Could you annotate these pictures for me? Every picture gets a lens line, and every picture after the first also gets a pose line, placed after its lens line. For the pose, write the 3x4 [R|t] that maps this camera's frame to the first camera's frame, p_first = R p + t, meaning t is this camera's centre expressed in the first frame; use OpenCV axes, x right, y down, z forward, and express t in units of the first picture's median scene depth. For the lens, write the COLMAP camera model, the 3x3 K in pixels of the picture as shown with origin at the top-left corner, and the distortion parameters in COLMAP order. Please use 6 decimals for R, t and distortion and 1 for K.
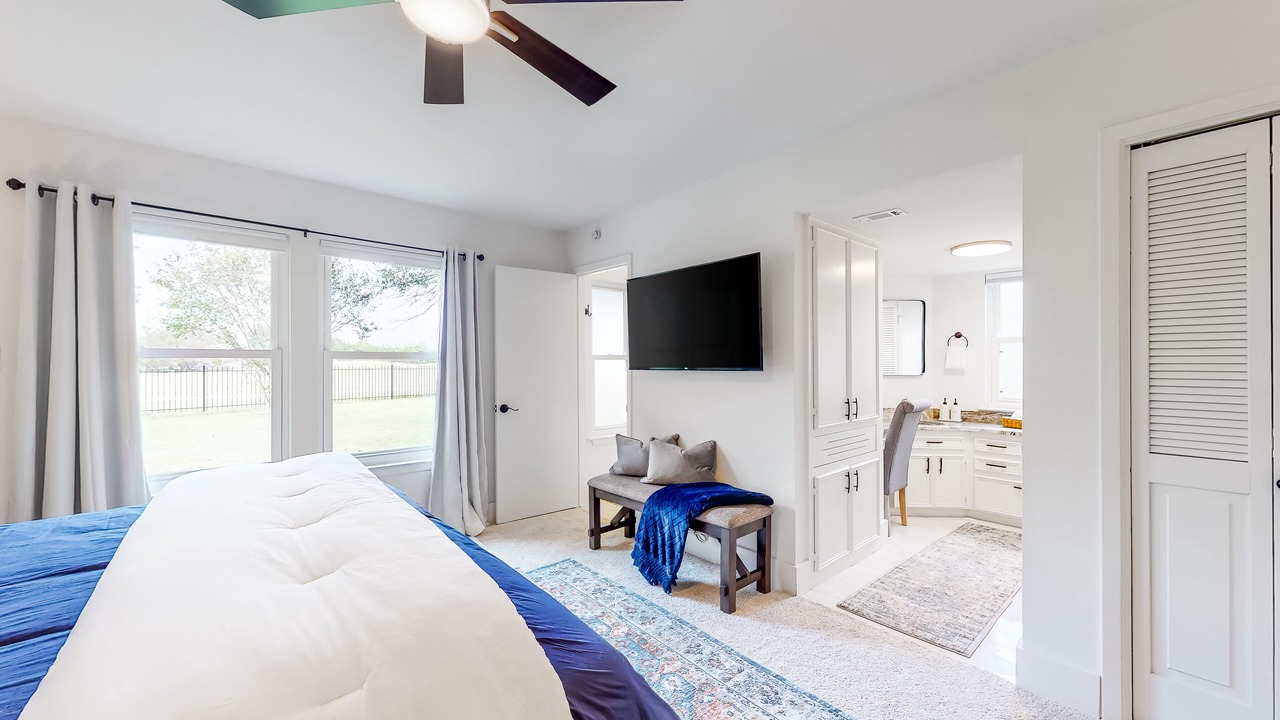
lens RADIAL K [[476.2, 0, 636.9], [0, 476.2, 363.1], [0, 0, 1]] dist [0.000998, -0.000046]
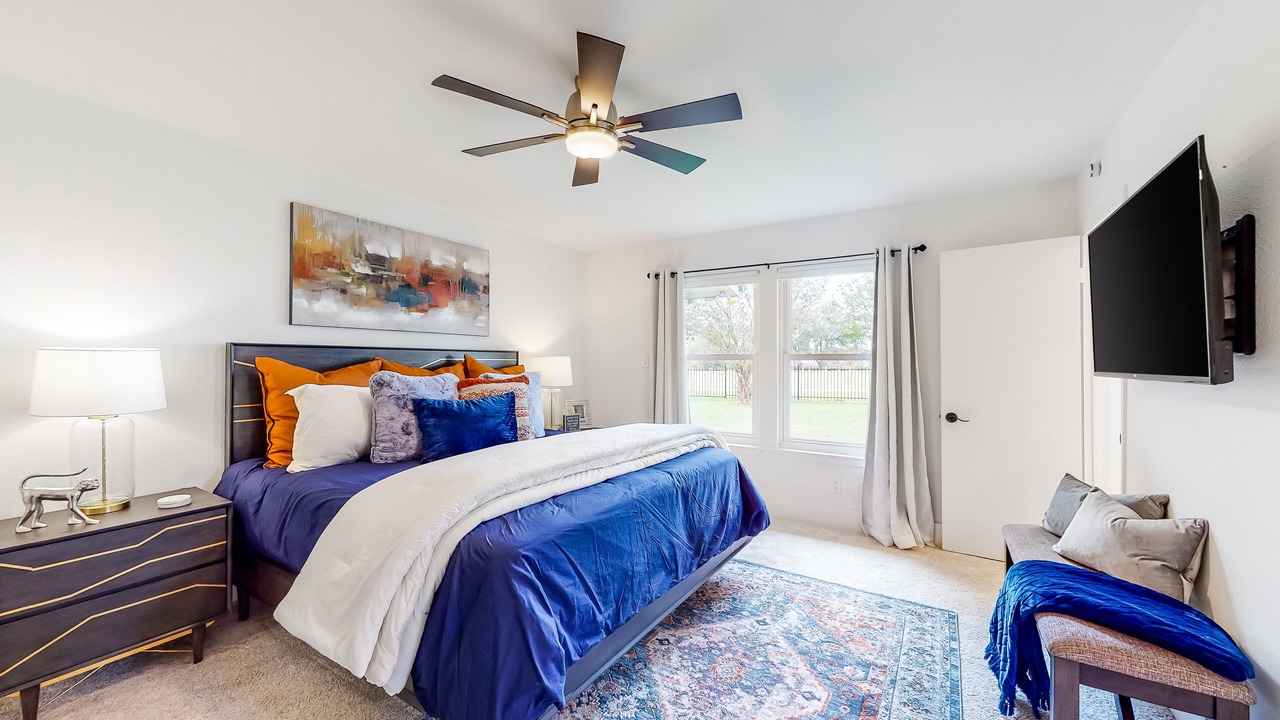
lens RADIAL K [[476.2, 0, 642.5], [0, 476.2, 361.1], [0, 0, 1]] dist [0.000998, -0.000046]
pose [[0.294352, -0.000213, -0.955697, 0.471603], [-0.003177, 0.999994, -0.001201, -0.003729], [0.955692, 0.003390, 0.294349, 0.276050]]
